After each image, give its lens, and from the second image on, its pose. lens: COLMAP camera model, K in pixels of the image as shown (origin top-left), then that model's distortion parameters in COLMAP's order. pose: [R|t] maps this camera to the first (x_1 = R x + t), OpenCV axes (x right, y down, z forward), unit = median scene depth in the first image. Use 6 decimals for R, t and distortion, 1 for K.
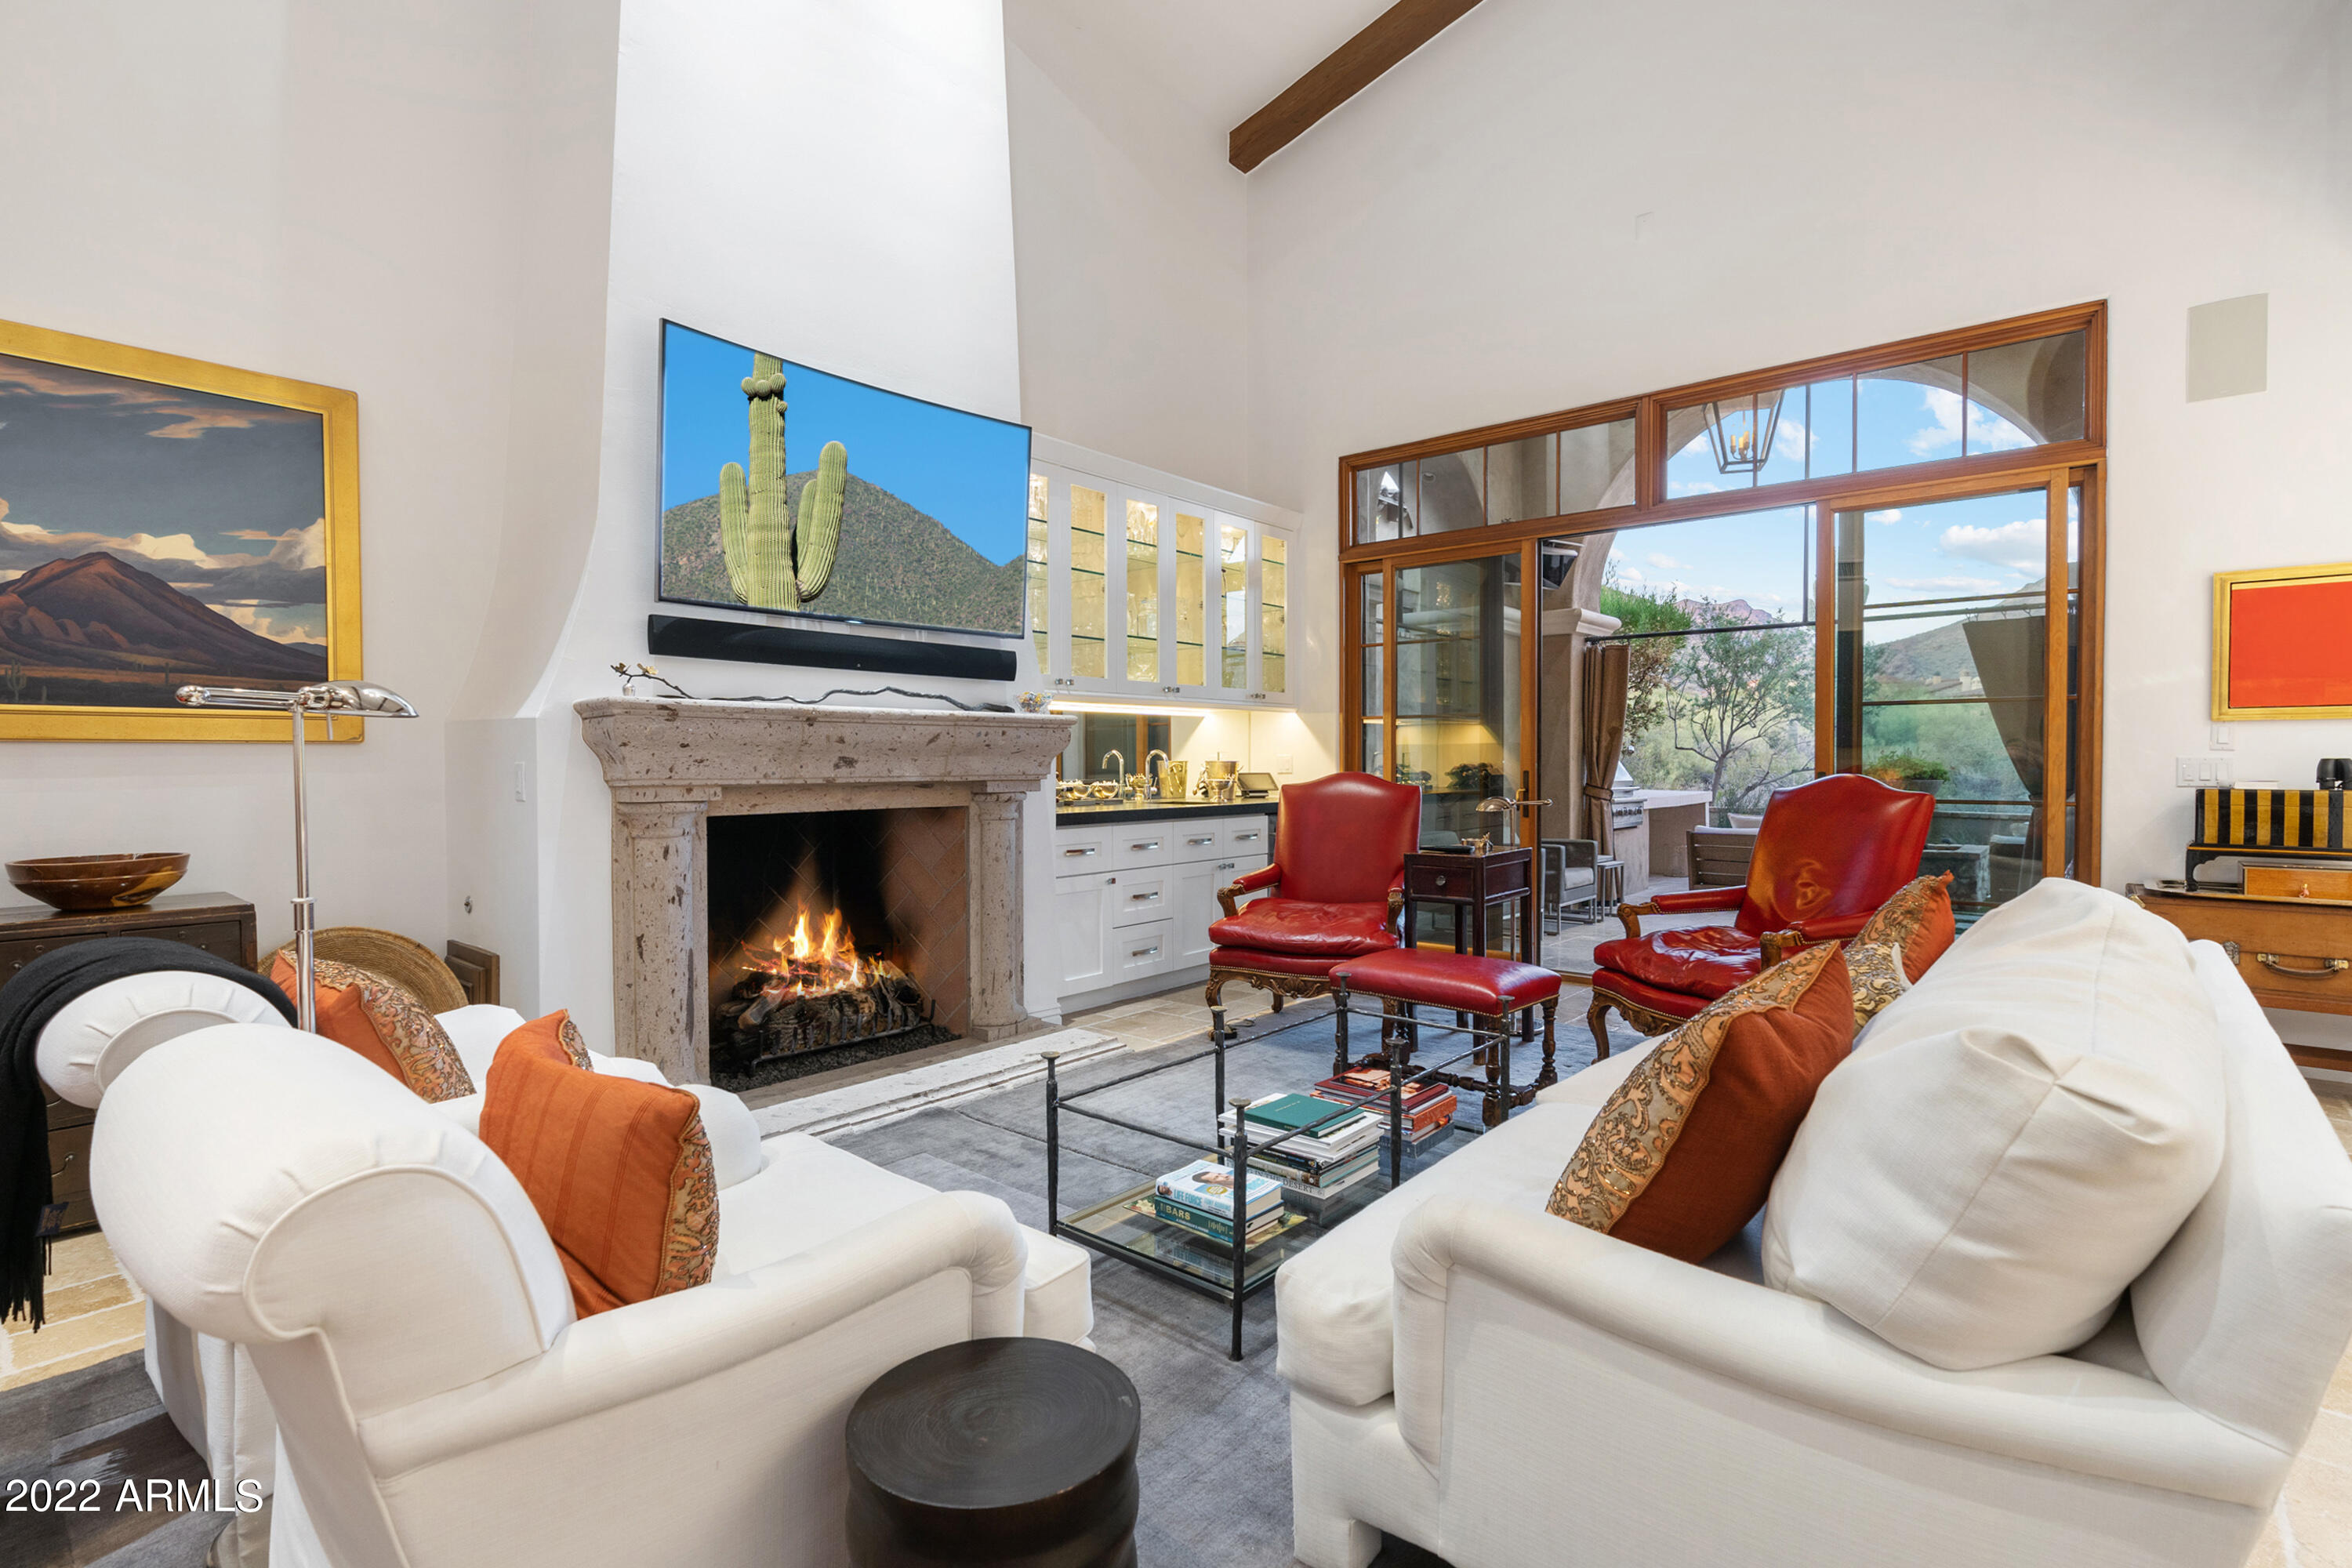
lens RADIAL K [[1077.8, 0, 1185.9], [0, 1077.8, 770.4], [0, 0, 1]] dist [-0.001984, 0.000670]
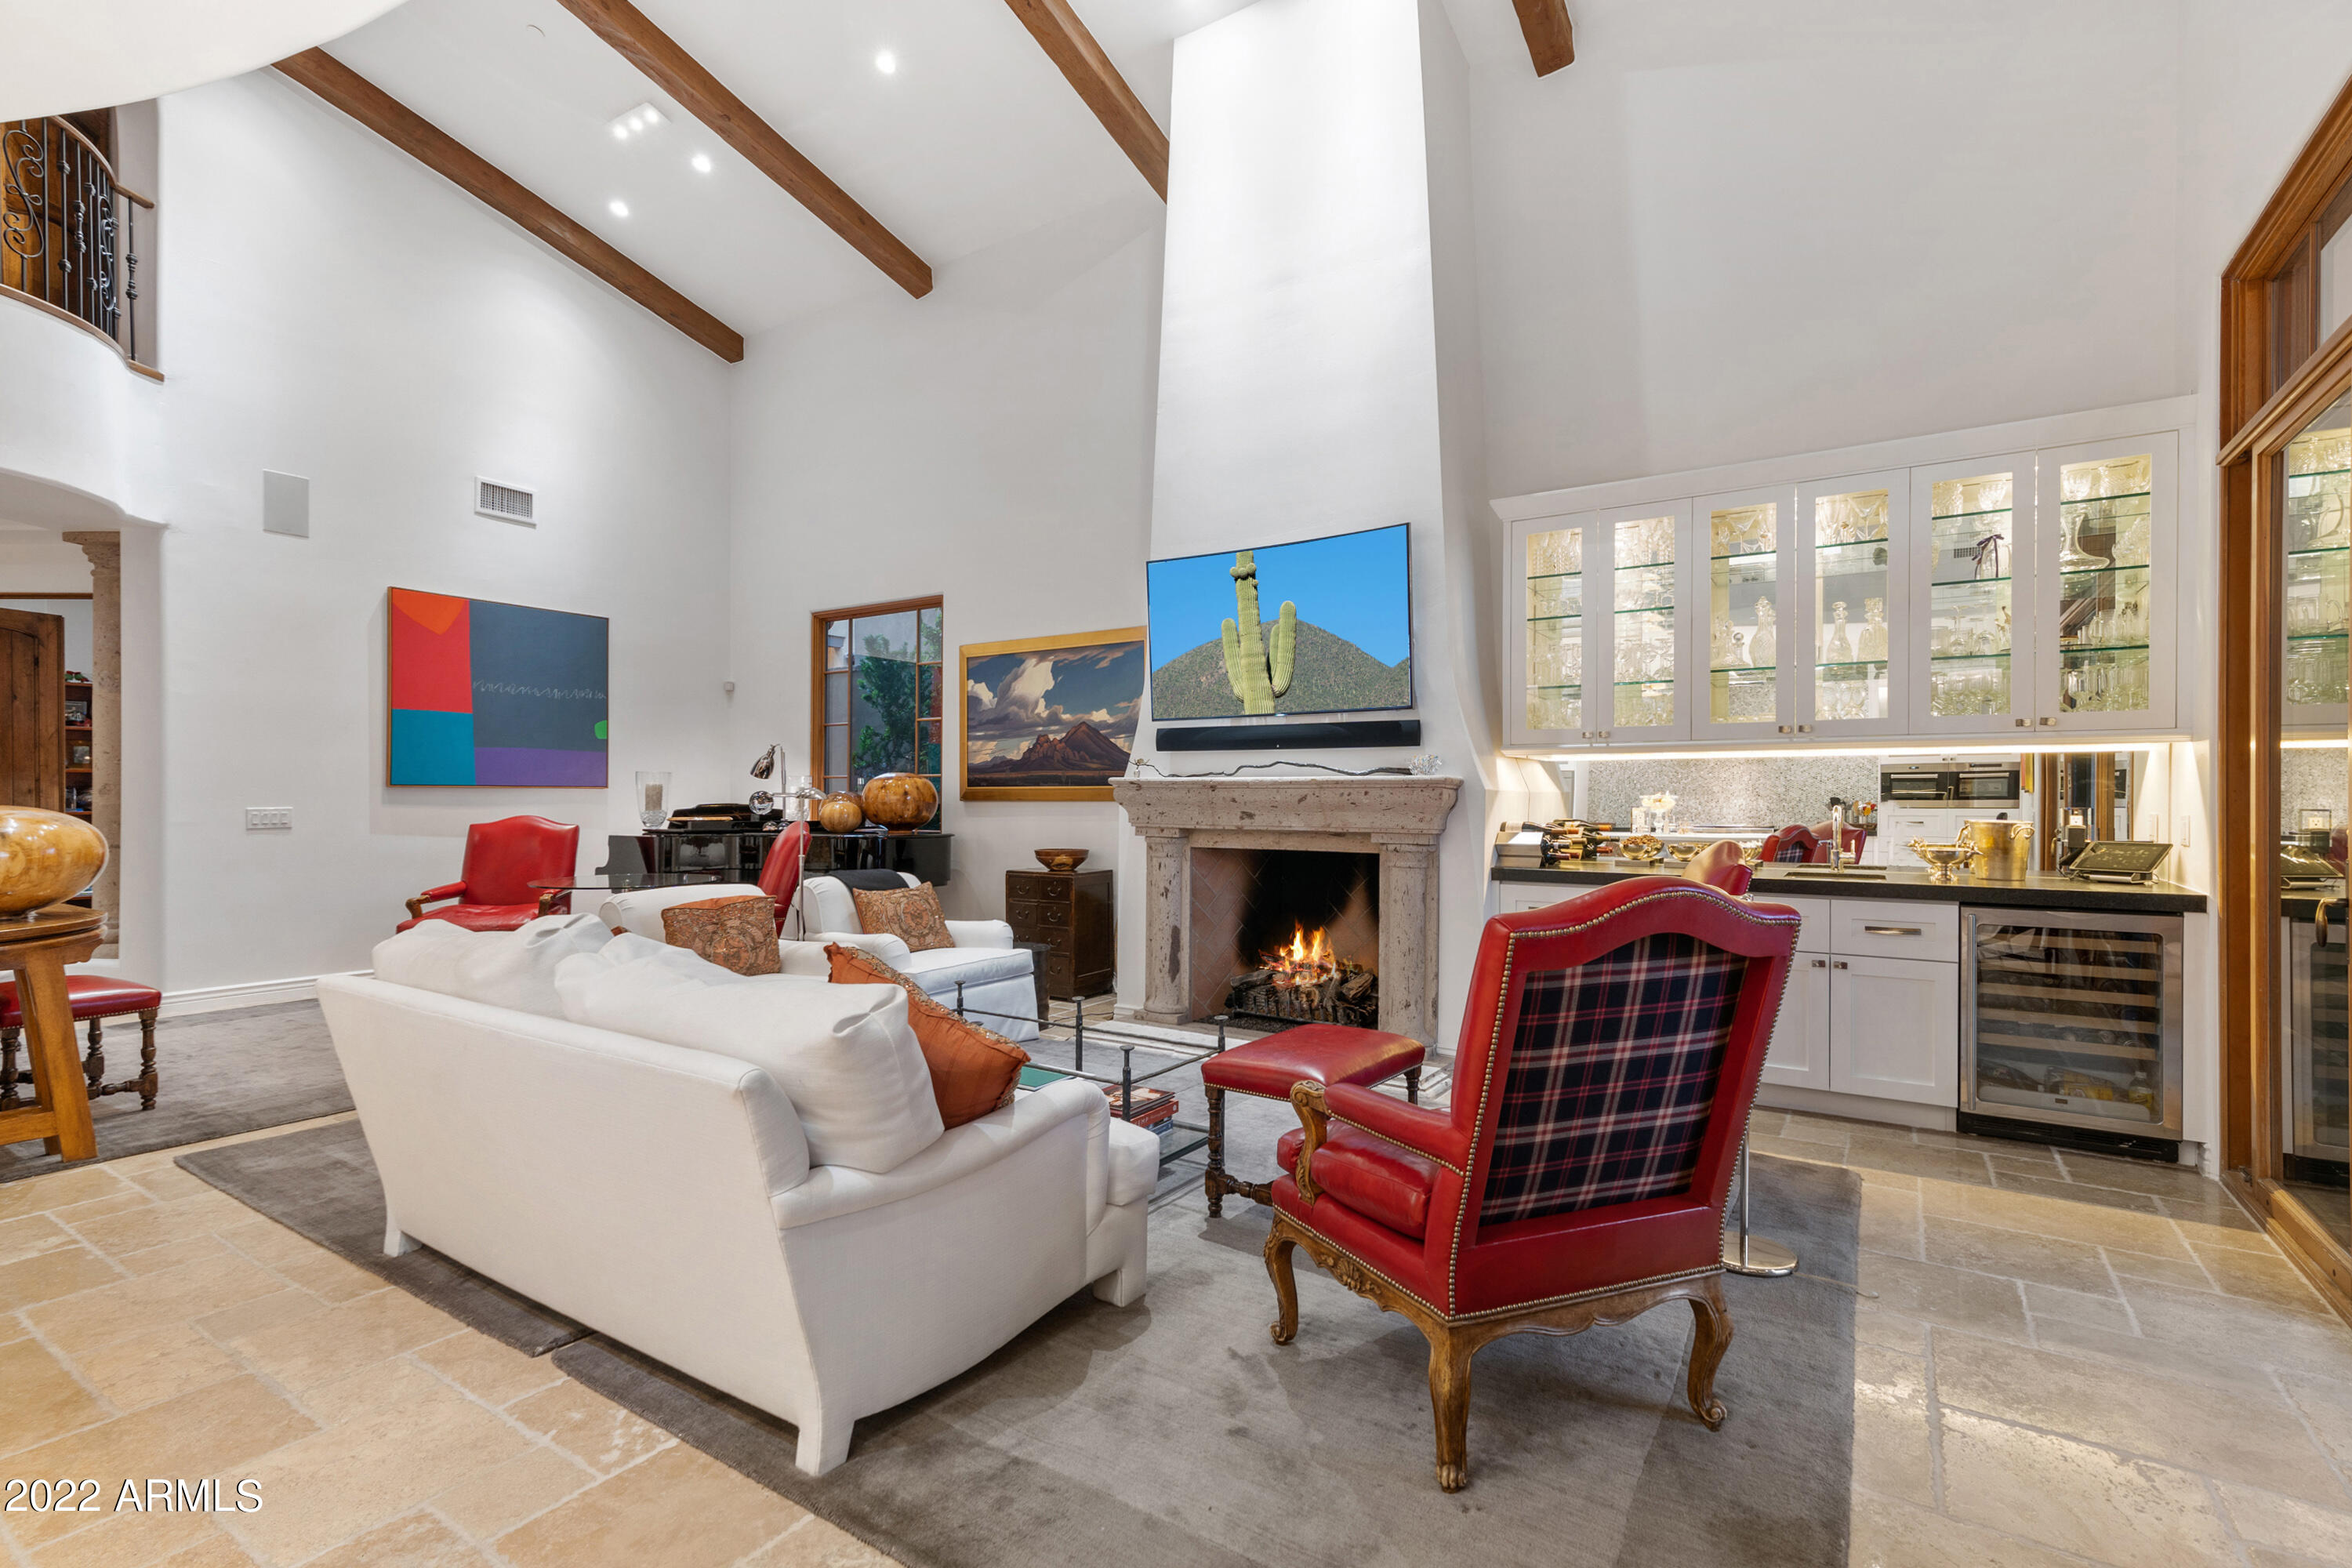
lens RADIAL K [[1077.8, 0, 1186.8], [0, 1077.8, 799.7], [0, 0, 1]] dist [-0.001984, 0.000670]
pose [[0.149827, 0.004909, -0.988700, 1.144019], [-0.007645, 0.999964, 0.003807, -0.035049], [0.988683, 0.006988, 0.149859, 0.727759]]
